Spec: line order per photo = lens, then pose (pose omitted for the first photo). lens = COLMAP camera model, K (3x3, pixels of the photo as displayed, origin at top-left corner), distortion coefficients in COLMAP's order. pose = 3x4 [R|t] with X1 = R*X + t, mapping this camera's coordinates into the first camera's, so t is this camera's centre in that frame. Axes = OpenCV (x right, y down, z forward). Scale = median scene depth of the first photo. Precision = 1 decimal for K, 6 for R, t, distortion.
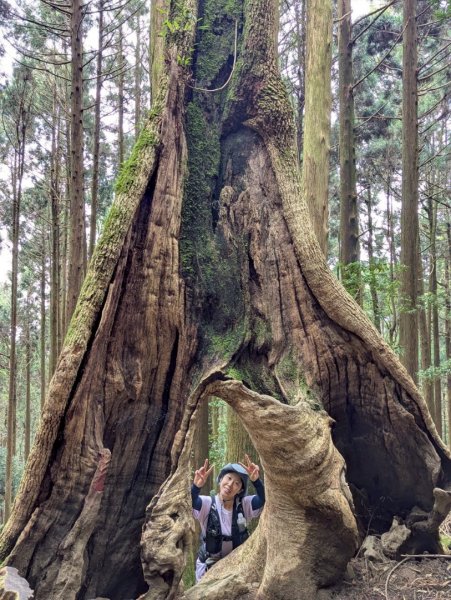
lens RADIAL K [[532.7, 0, 225.3], [0, 532.7, 299.4], [0, 0, 1]] dist [0.067366, -0.068800]
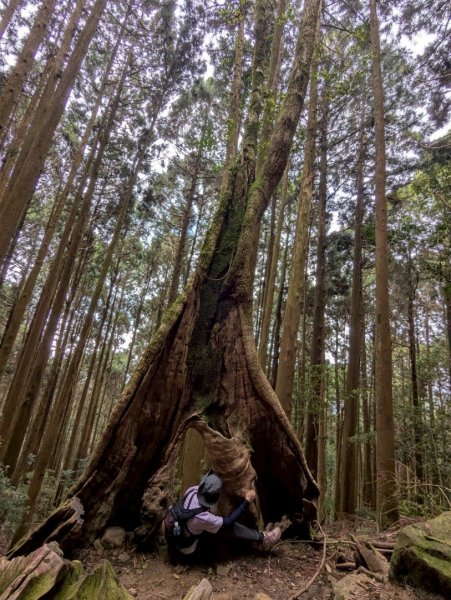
lens RADIAL K [[319.3, 0, 226.2], [0, 319.3, 298.6], [0, 0, 1]] dist [-0.015659, 0.000986]
pose [[0.986719, 0.106036, -0.123055, 0.188589], [-0.131183, 0.966936, -0.218692, -0.039958], [0.095797, 0.231930, 0.968004, -0.236148]]
